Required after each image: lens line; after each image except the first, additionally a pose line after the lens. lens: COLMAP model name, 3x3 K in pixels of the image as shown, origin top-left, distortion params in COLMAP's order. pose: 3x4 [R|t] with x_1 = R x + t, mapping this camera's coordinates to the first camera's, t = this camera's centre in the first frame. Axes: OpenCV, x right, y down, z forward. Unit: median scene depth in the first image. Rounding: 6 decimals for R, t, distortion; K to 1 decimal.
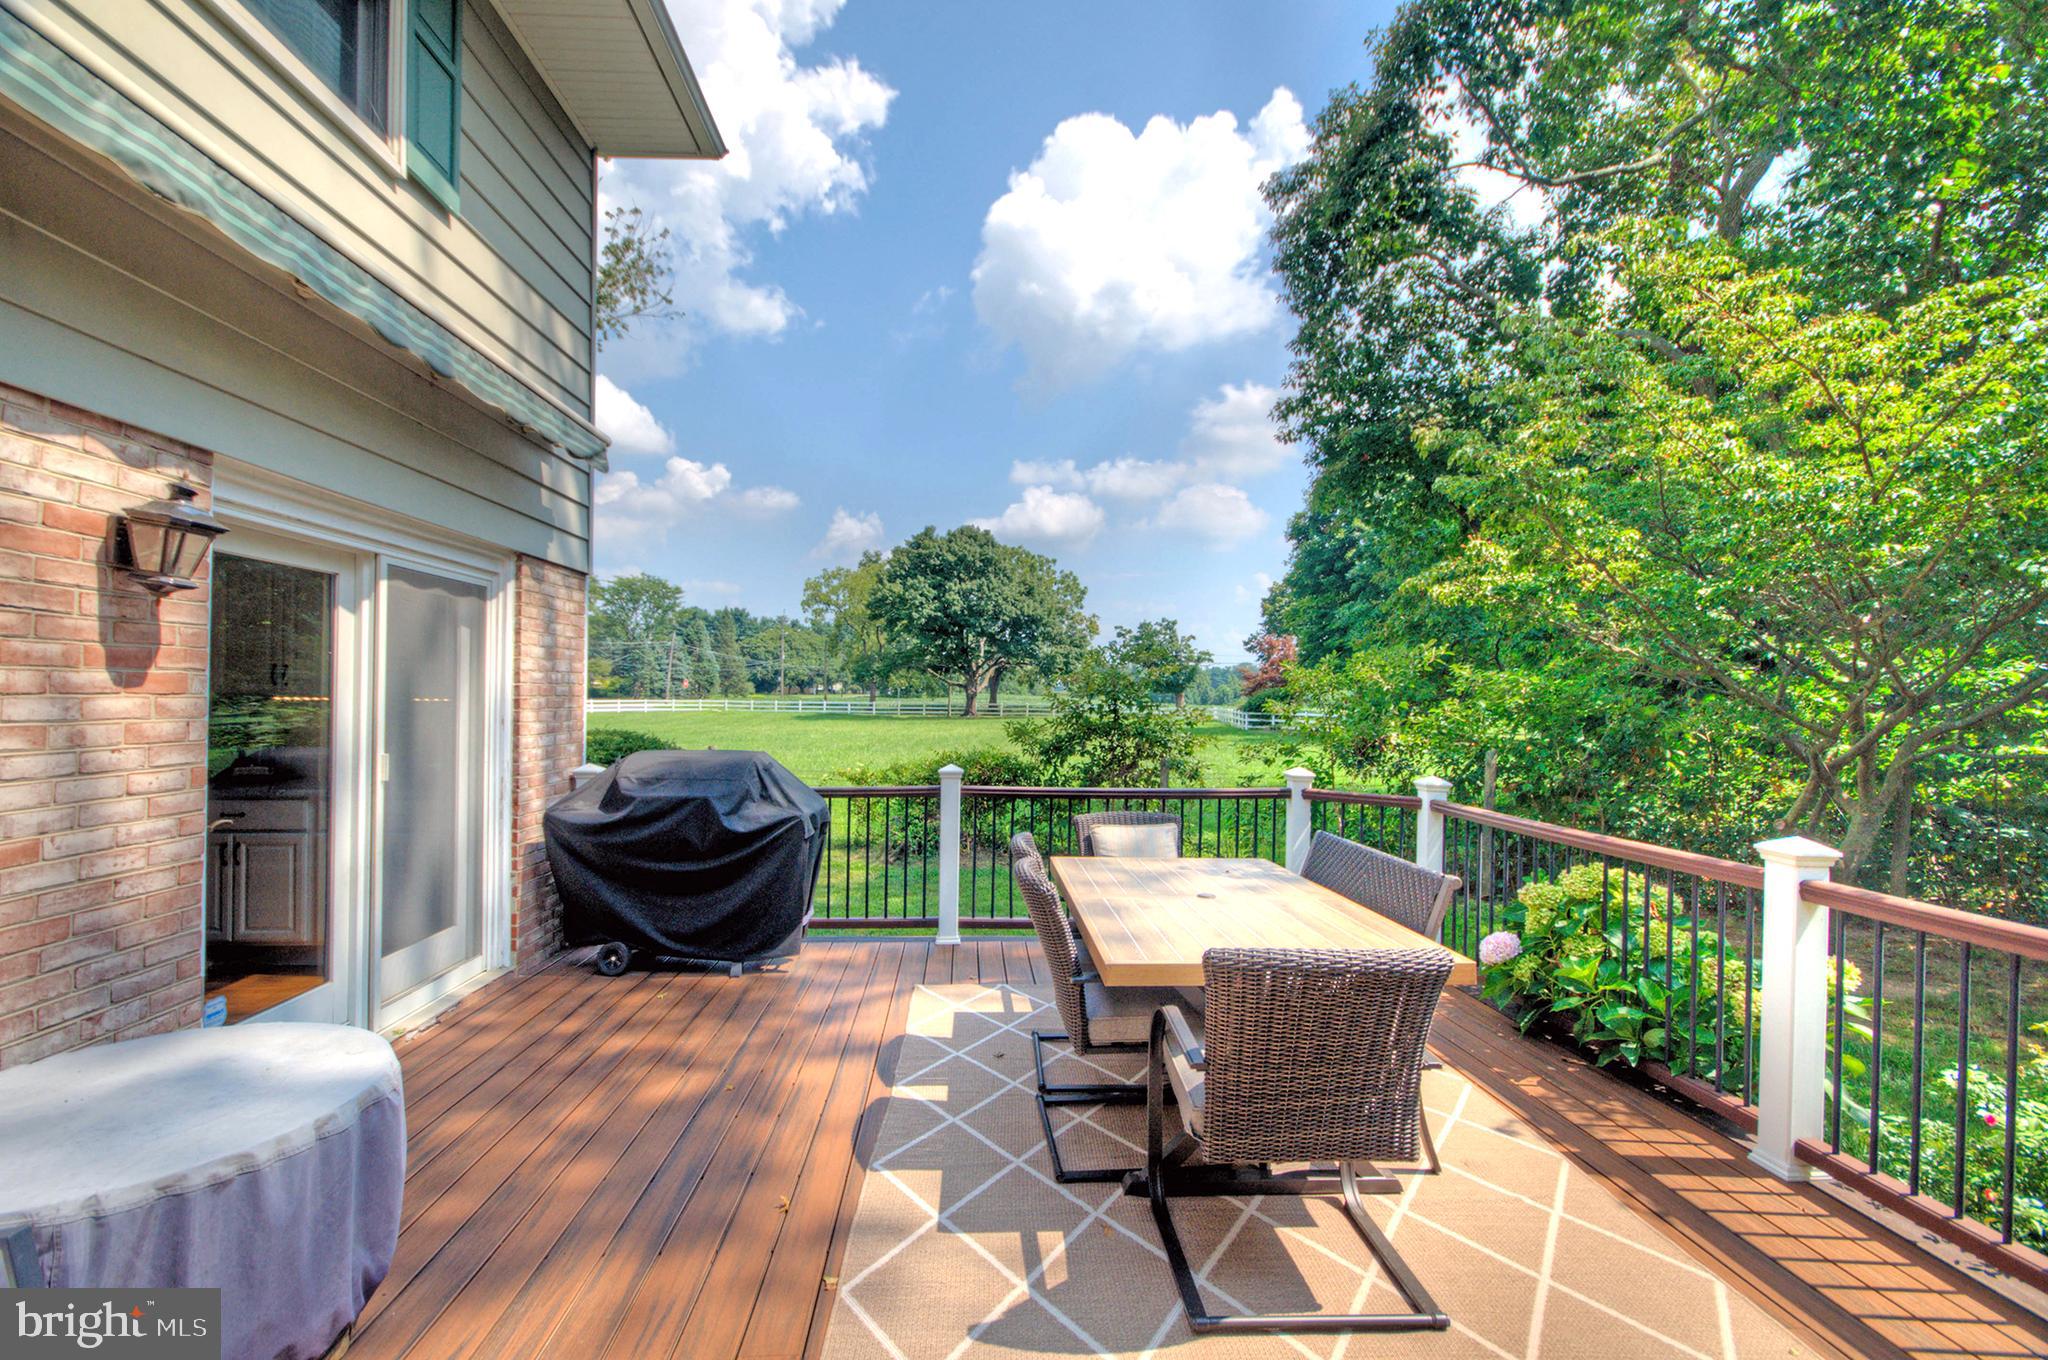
lens RADIAL K [[944.1, 0, 1020.0], [0, 944.1, 704.1], [0, 0, 1]] dist [-0.000998, -0.000212]
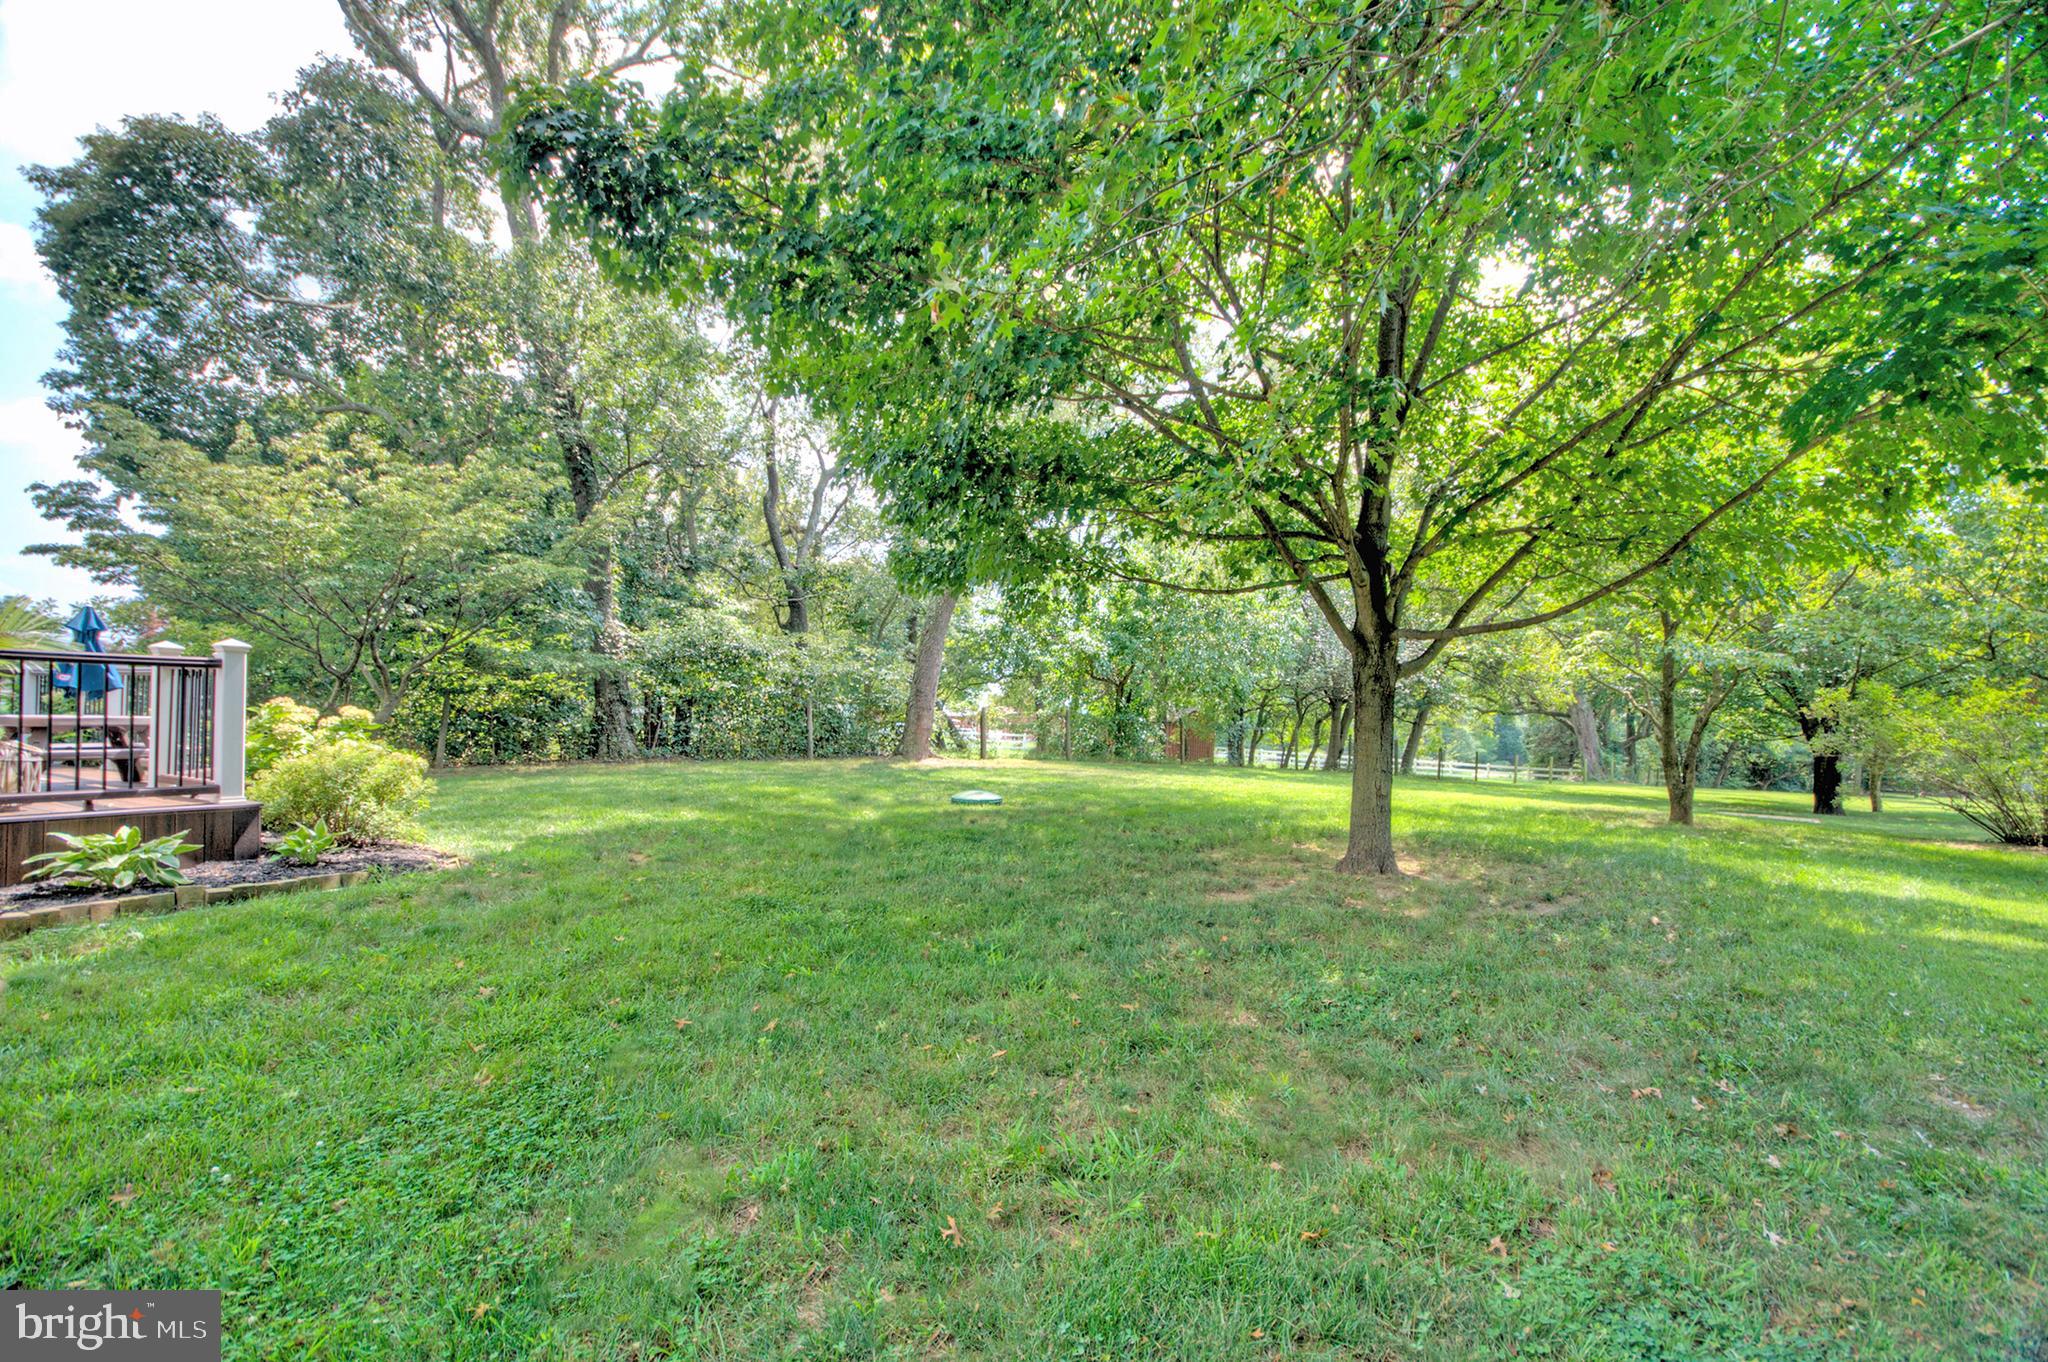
lens RADIAL K [[916.0, 0, 1021.5], [0, 916.0, 732.4], [0, 0, 1]] dist [-0.003495, -0.001221]
pose [[0.542056, -0.009474, 0.840289, -0.001960], [-0.017462, 0.999594, 0.022534, 0.050388], [-0.840161, -0.026888, 0.541671, -0.522373]]
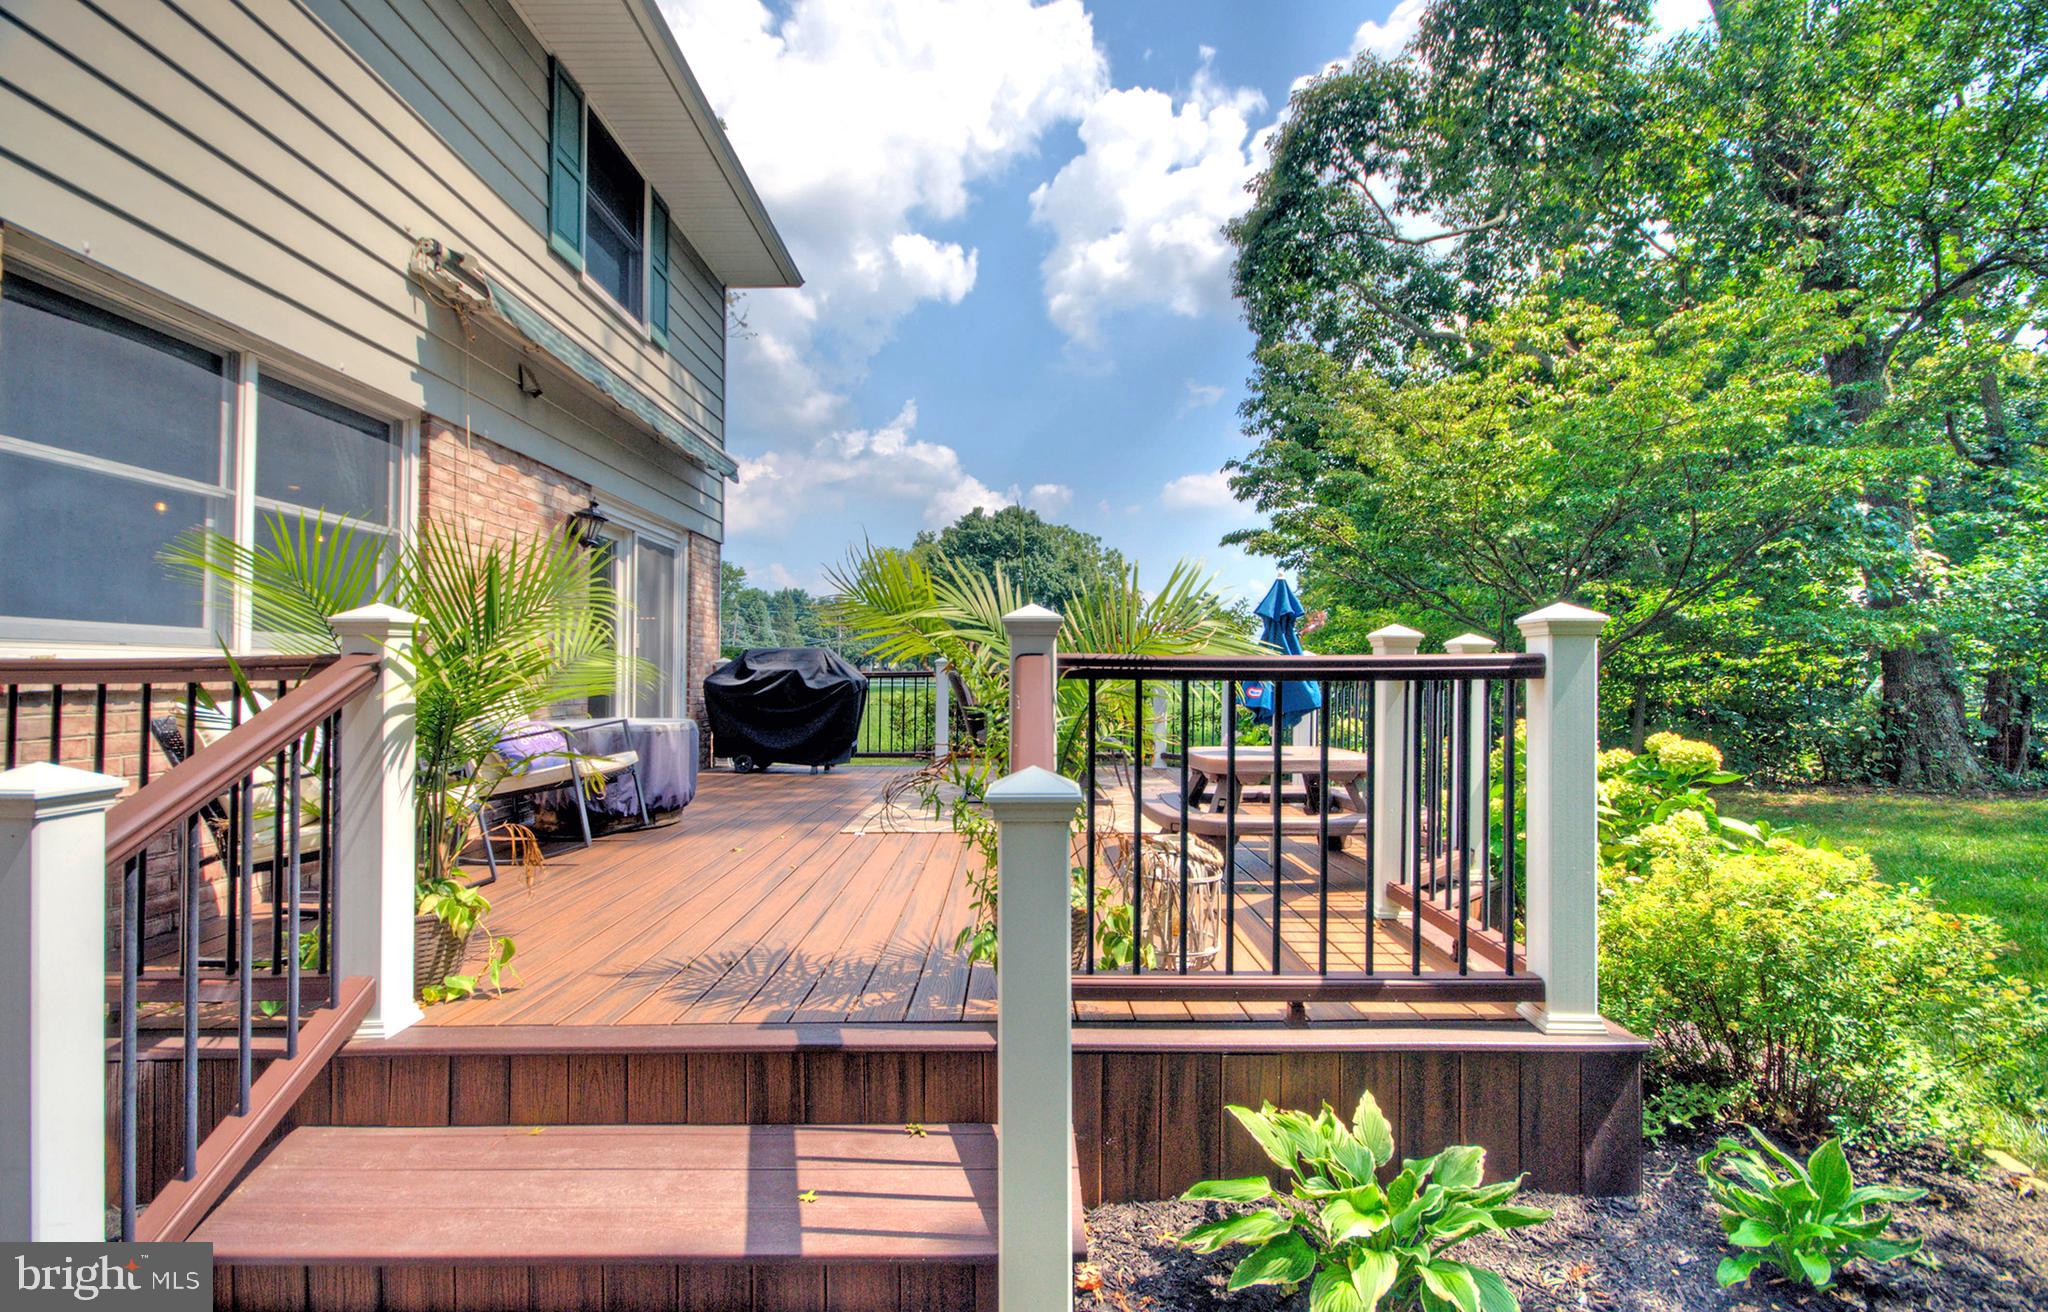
lens RADIAL K [[939.8, 0, 1024.4], [0, 939.8, 676.4], [0, 0, 1]] dist [-0.001713, 0.000014]
pose [[0.998610, -0.006911, -0.052249, 0.055392], [0.006567, 0.999956, -0.006769, 0.039296], [0.052293, 0.006417, 0.998611, -0.221439]]
